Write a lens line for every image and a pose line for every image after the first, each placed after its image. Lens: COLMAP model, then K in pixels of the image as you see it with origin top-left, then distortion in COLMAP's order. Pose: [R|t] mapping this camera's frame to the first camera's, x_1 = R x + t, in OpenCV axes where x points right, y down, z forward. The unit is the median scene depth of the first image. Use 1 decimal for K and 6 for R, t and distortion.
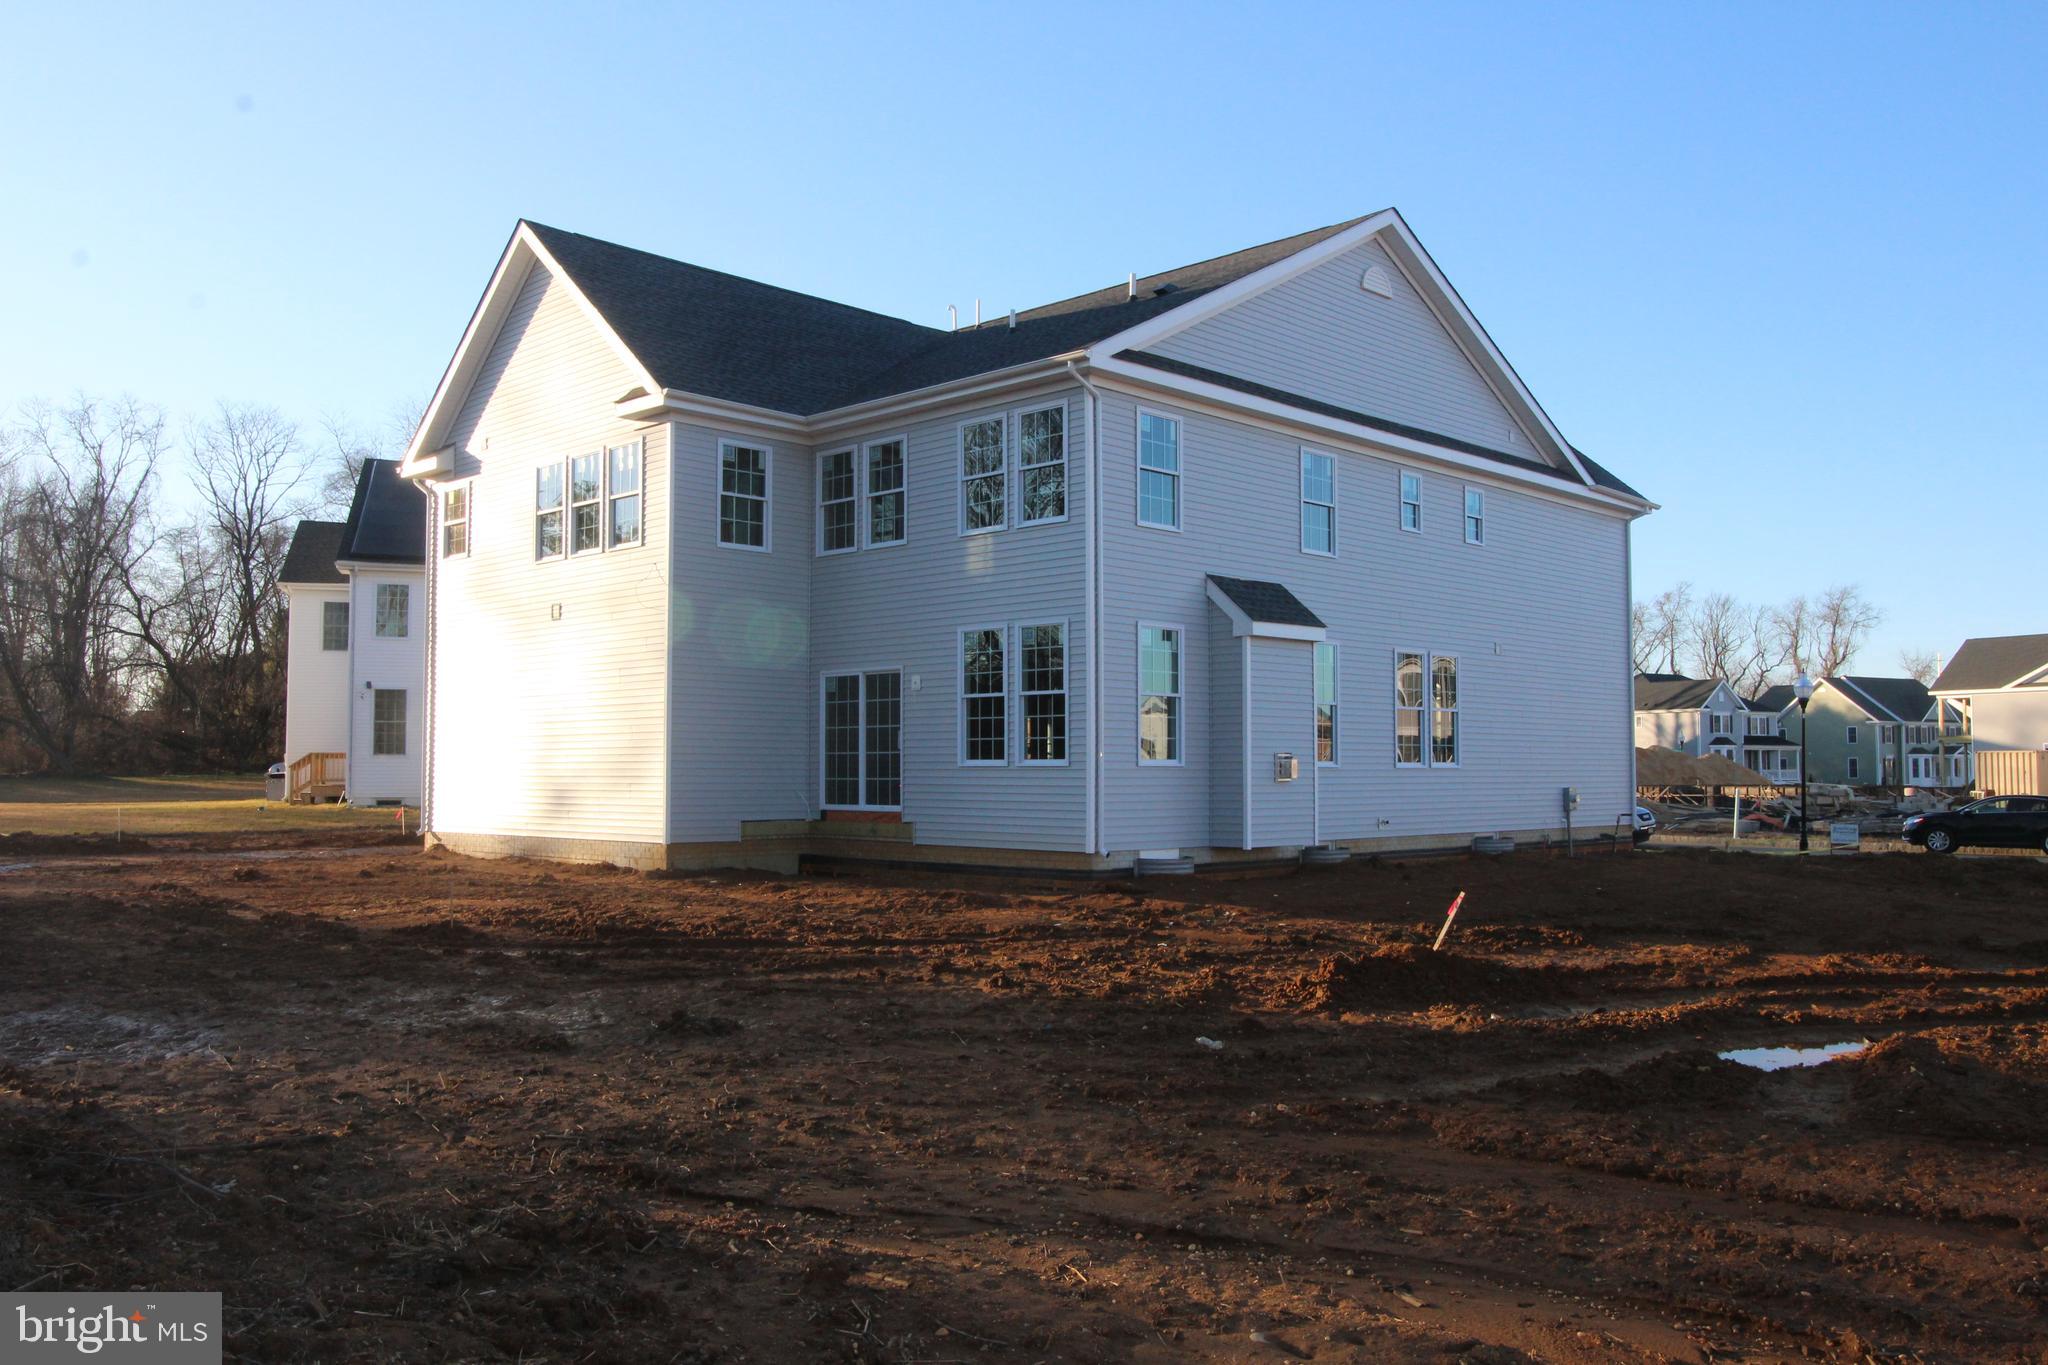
lens RADIAL K [[1618.9, 0, 1031.9], [0, 1618.9, 684.2], [0, 0, 1]] dist [0.014332, -0.008651]
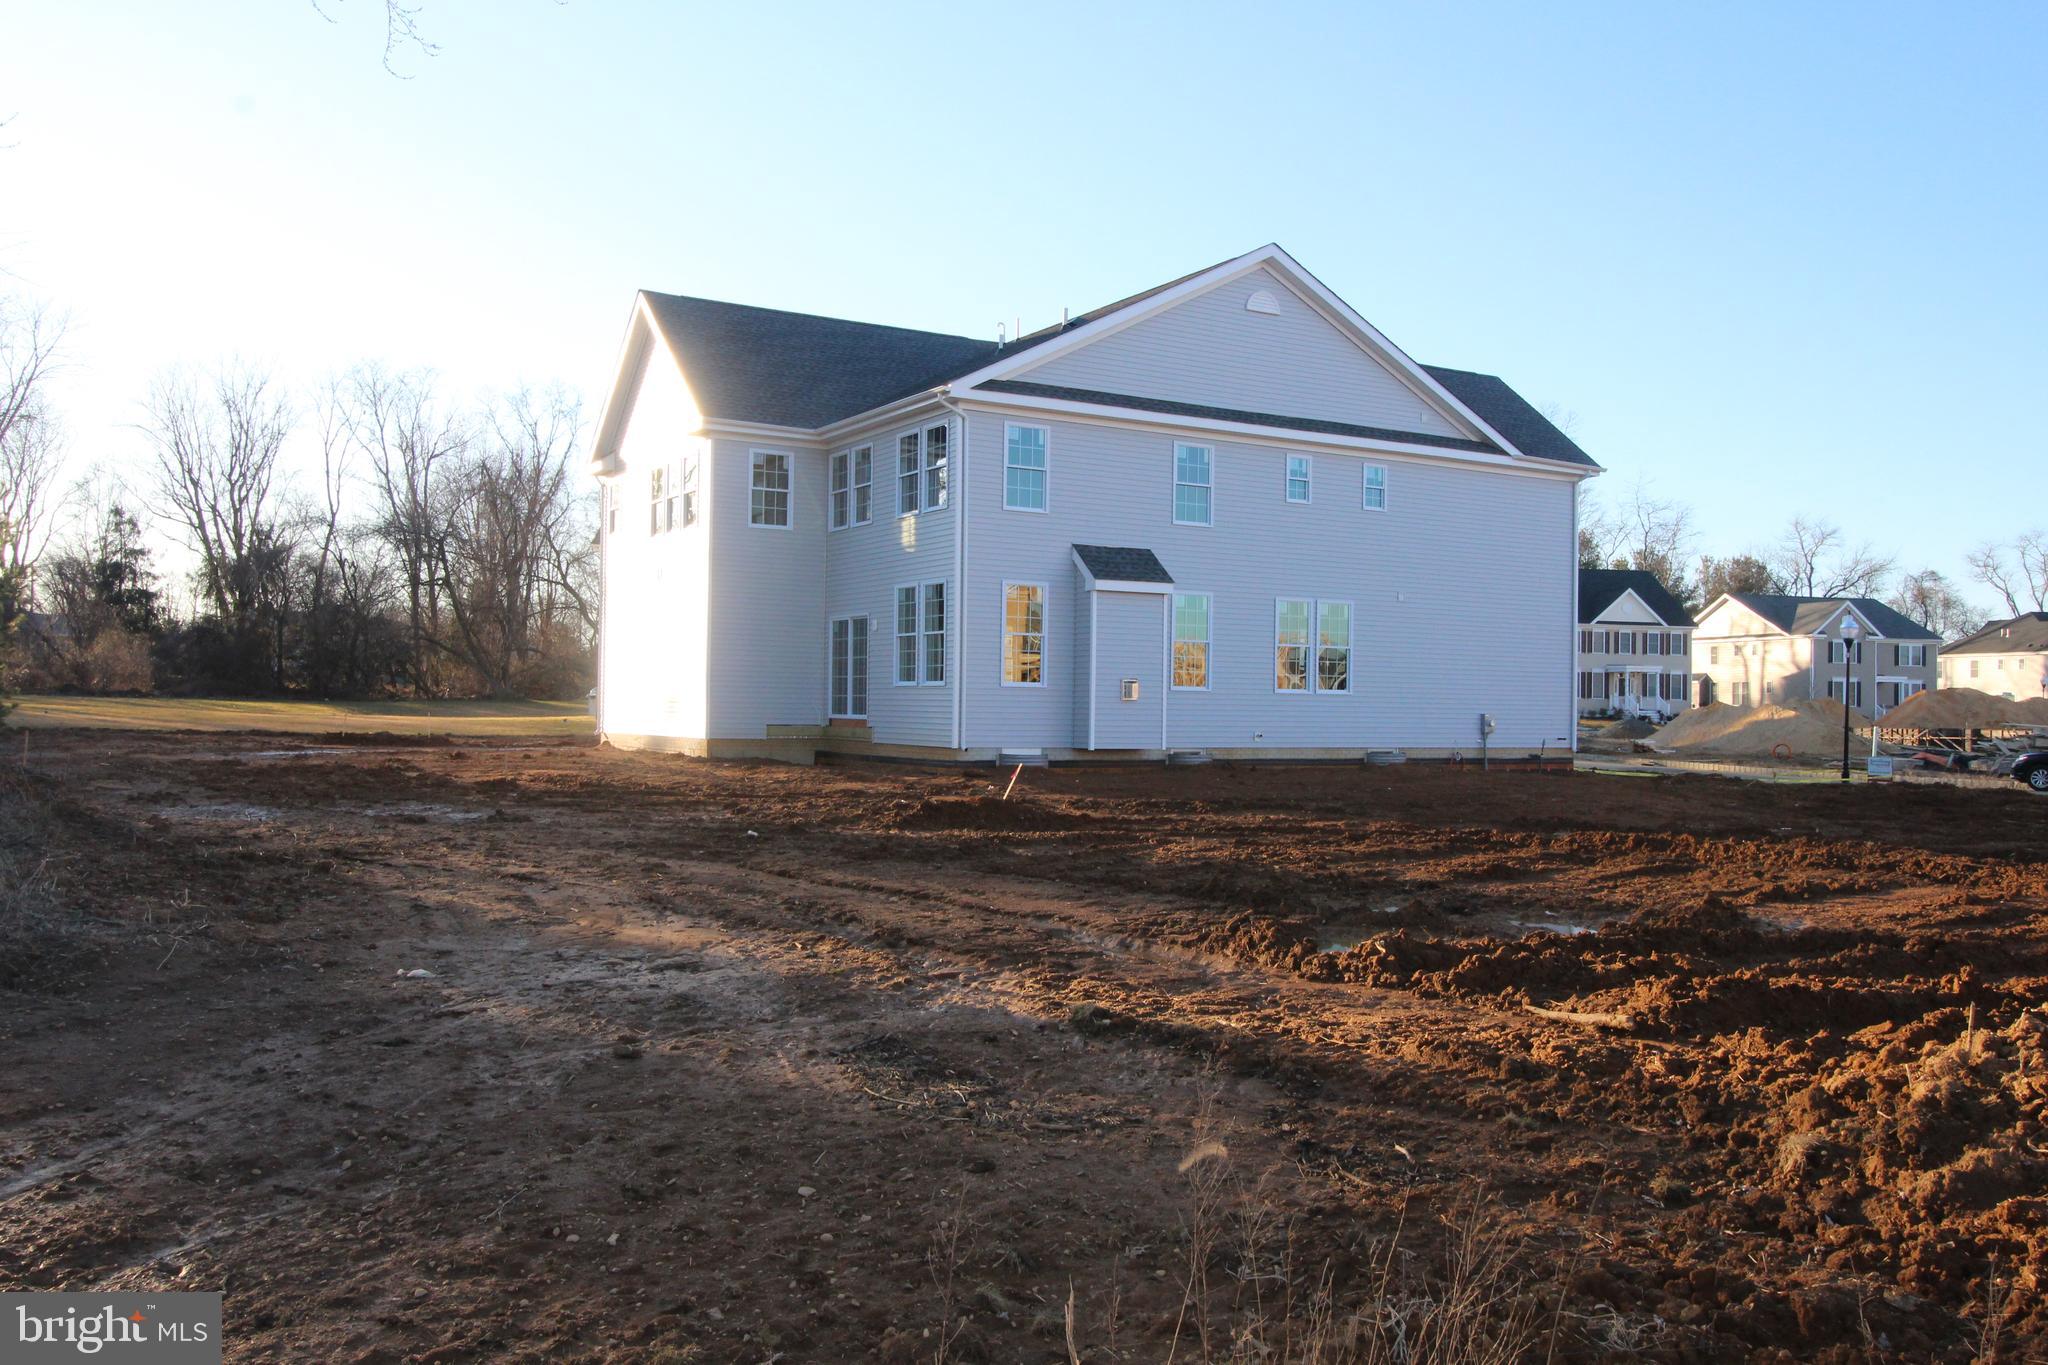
lens RADIAL K [[1618.9, 0, 1031.9], [0, 1618.9, 684.2], [0, 0, 1]] dist [0.014332, -0.008651]
pose [[0.966149, 0.009830, -0.257798, 0.398750], [-0.000066, 0.999283, 0.037855, -0.002854], [0.257985, -0.036557, 0.965457, -0.282463]]
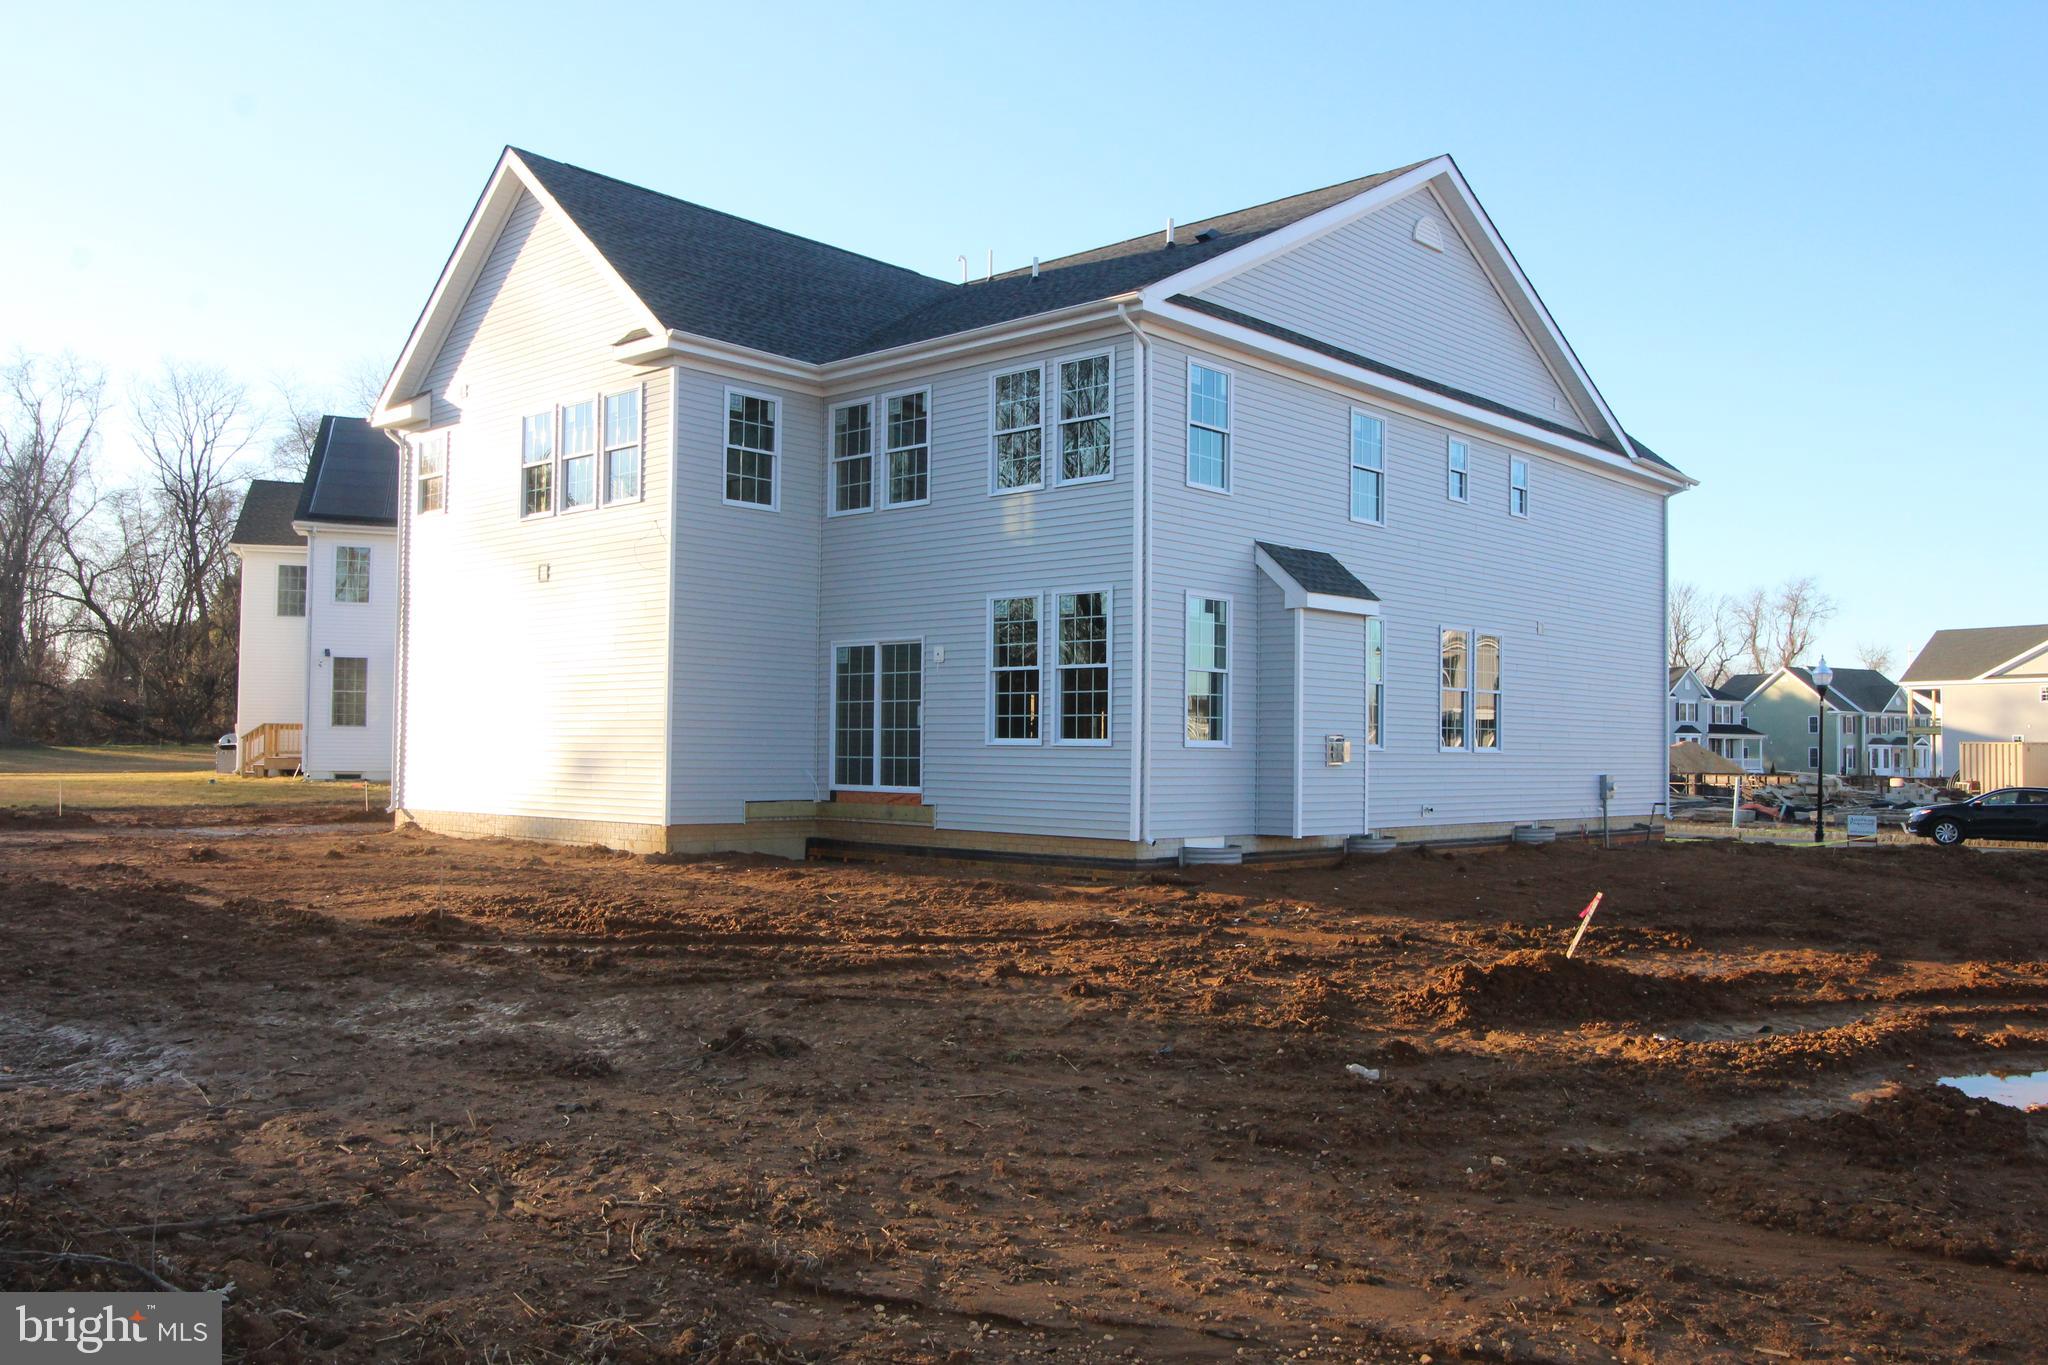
lens RADIAL K [[1618.9, 0, 1031.9], [0, 1618.9, 684.2], [0, 0, 1]] dist [0.014332, -0.008651]
pose [[0.999507, 0.012746, 0.028699, -0.043497], [-0.013093, 0.999843, 0.011912, 0.004377], [-0.028542, -0.012282, 0.999517, 0.071750]]
